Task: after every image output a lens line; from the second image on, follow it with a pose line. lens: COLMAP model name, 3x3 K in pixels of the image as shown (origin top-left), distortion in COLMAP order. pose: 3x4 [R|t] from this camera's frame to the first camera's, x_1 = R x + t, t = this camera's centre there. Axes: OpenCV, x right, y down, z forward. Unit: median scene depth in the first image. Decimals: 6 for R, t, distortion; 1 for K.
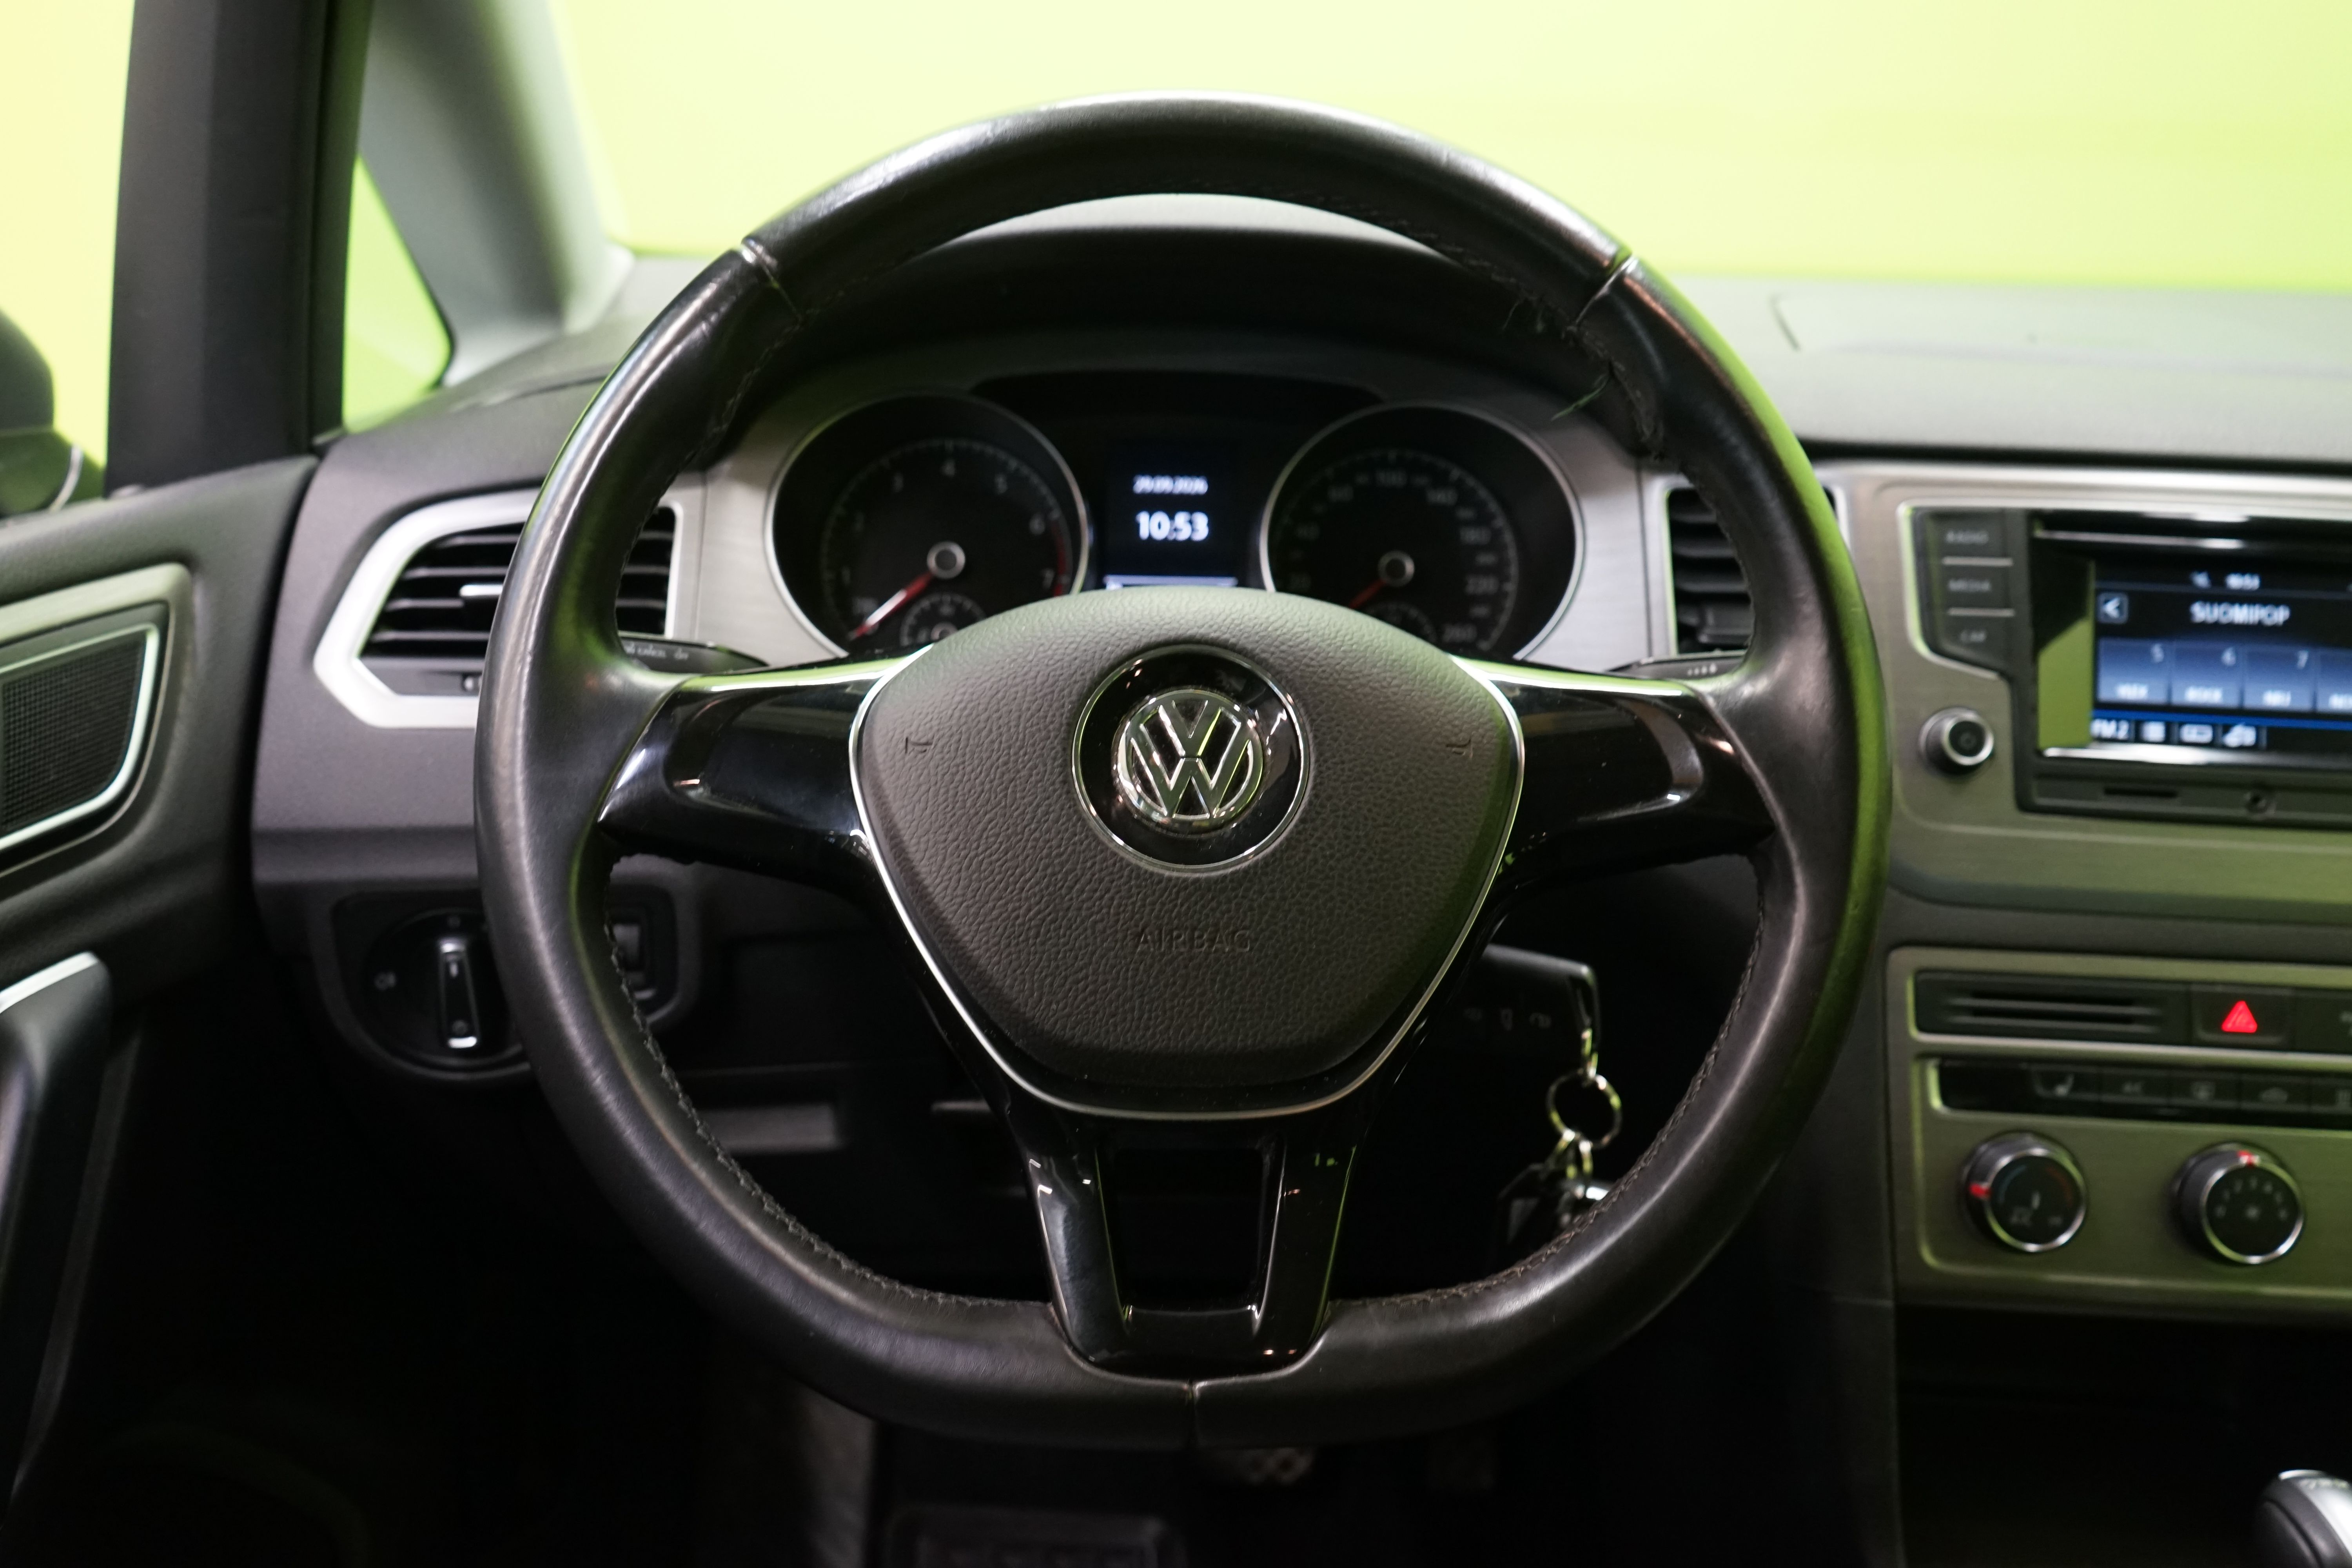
lens RADIAL K [[1976.5, 0, 1176.0], [0, 1976.5, 722.7], [0, 0, 1]] dist [0.007743, 0.009116]
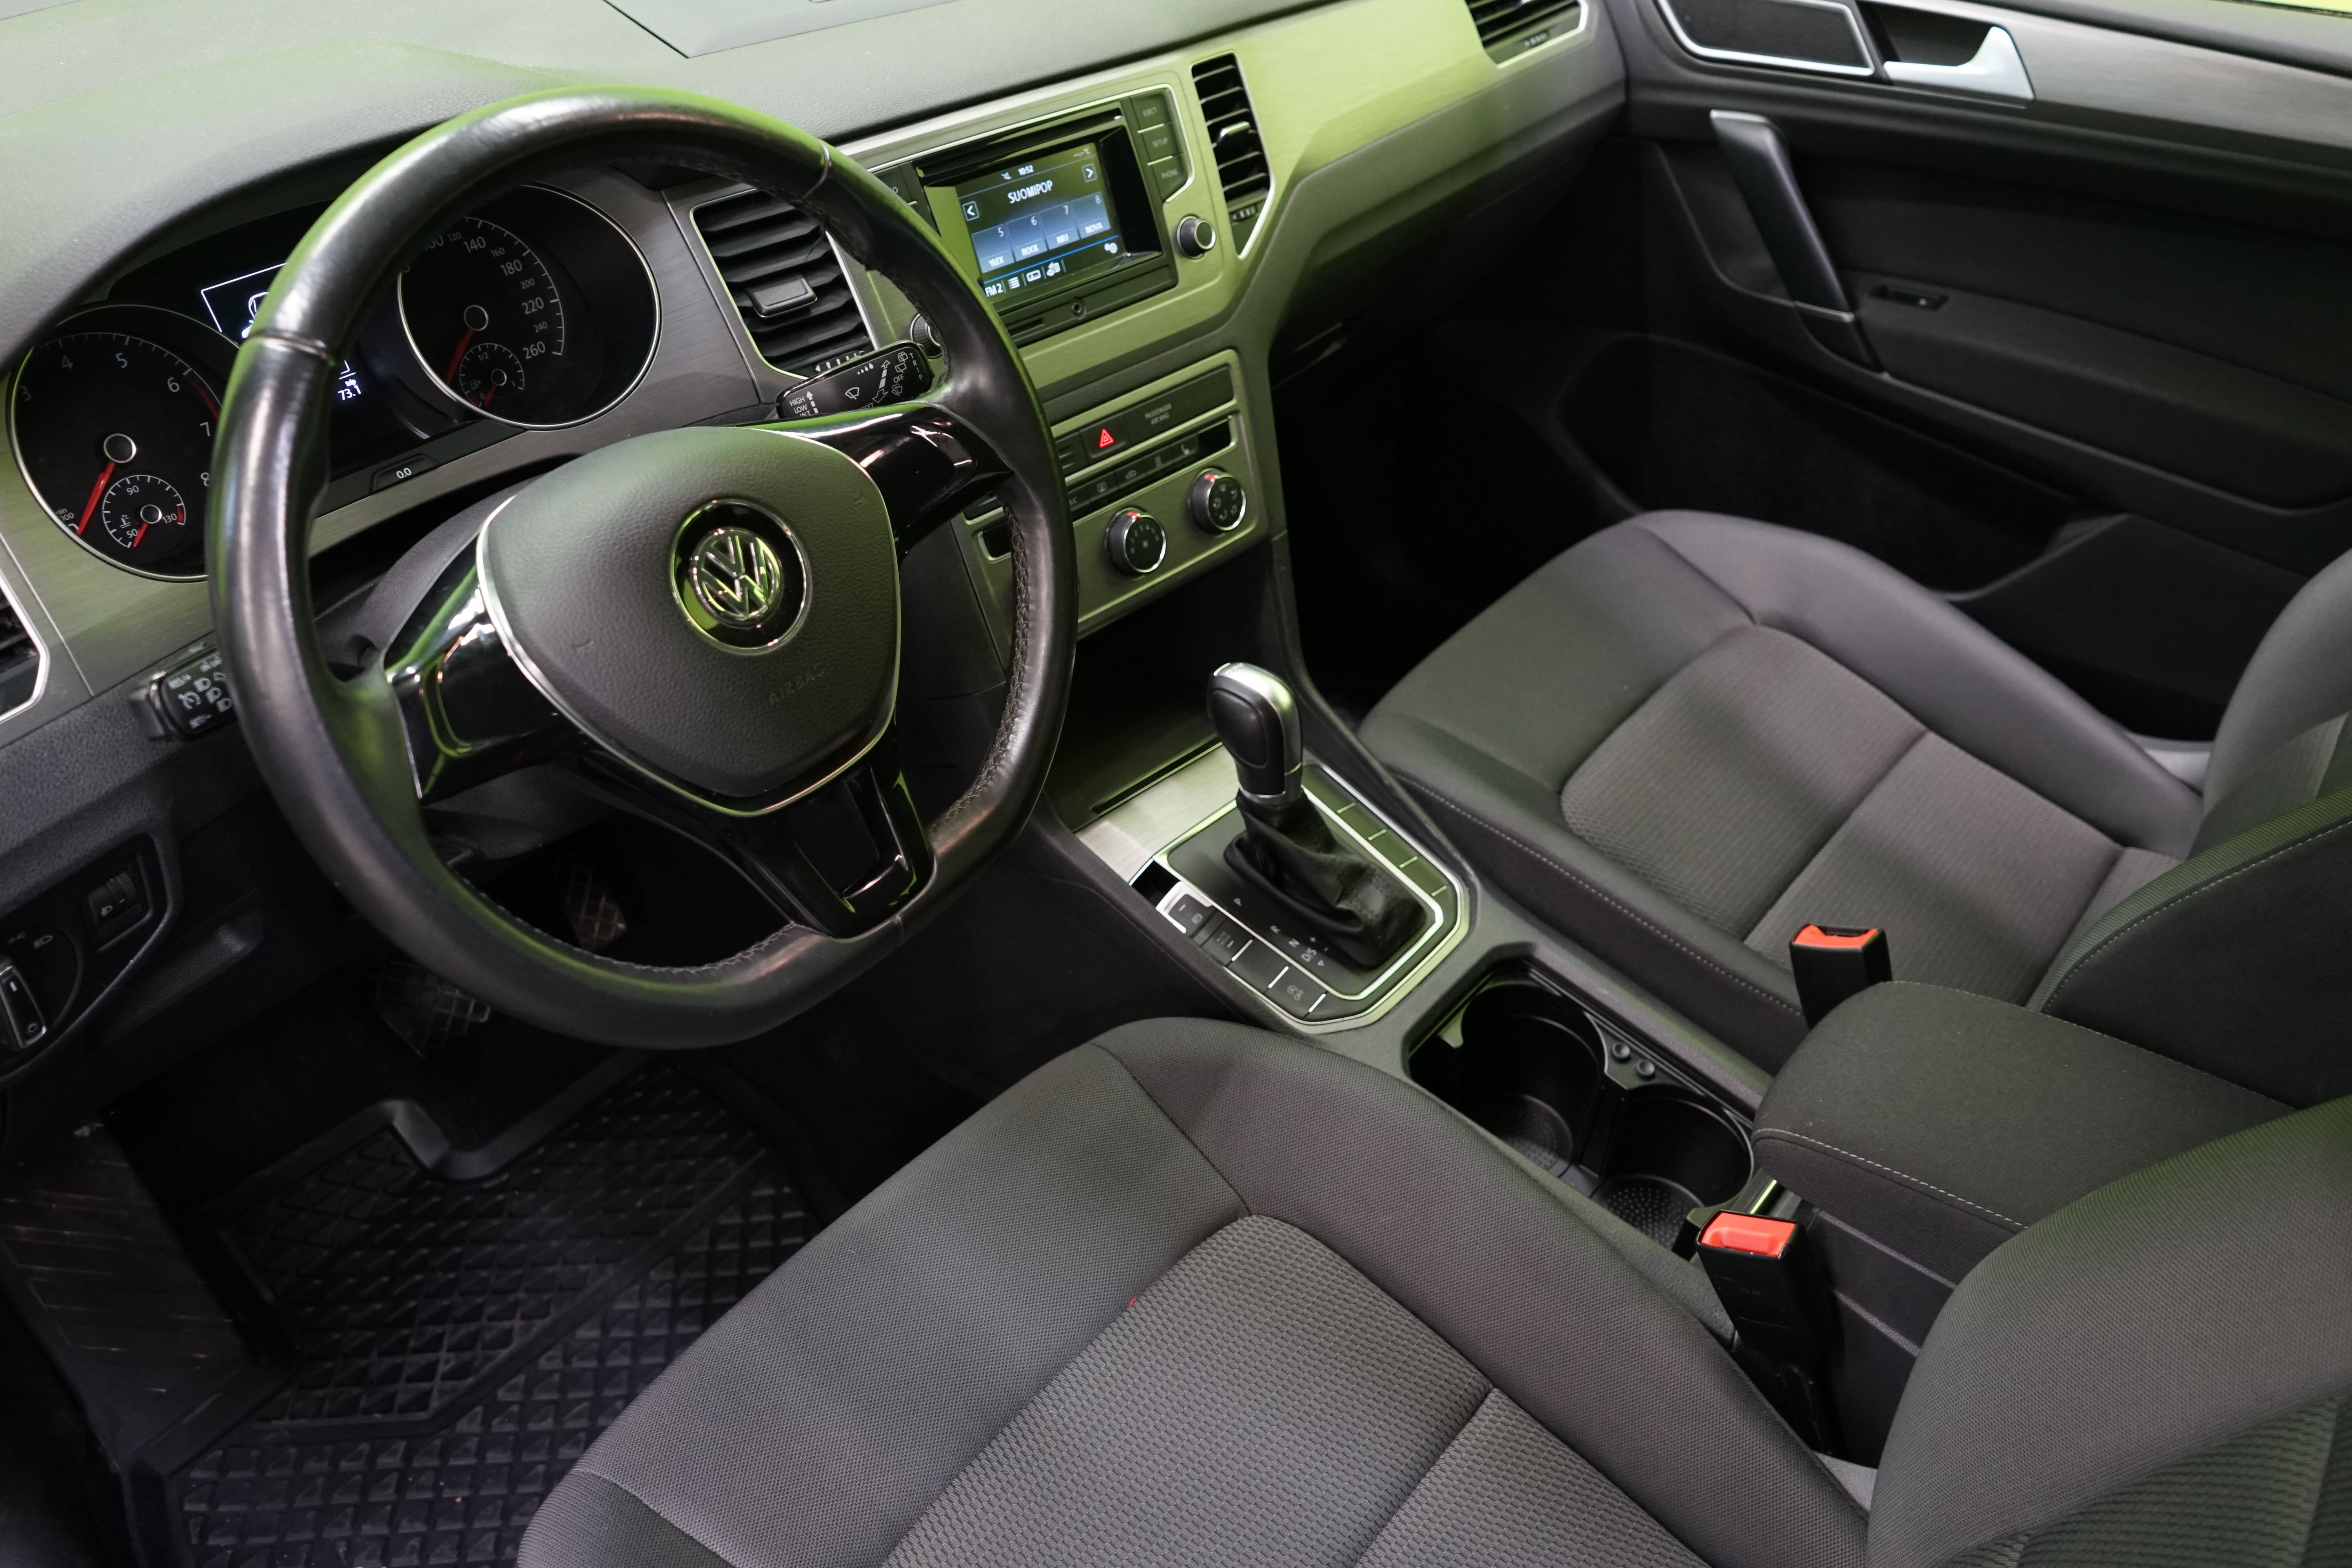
lens RADIAL K [[2017.5, 0, 1176.0], [0, 2017.5, 784.0], [0, 0, 1]] dist [-0.003117, -0.001769]
pose [[0.638240, -0.474074, 0.606550, -0.585707], [0.211730, 0.865606, 0.453758, -0.350708], [-0.740148, -0.161182, 0.652841, -0.207479]]
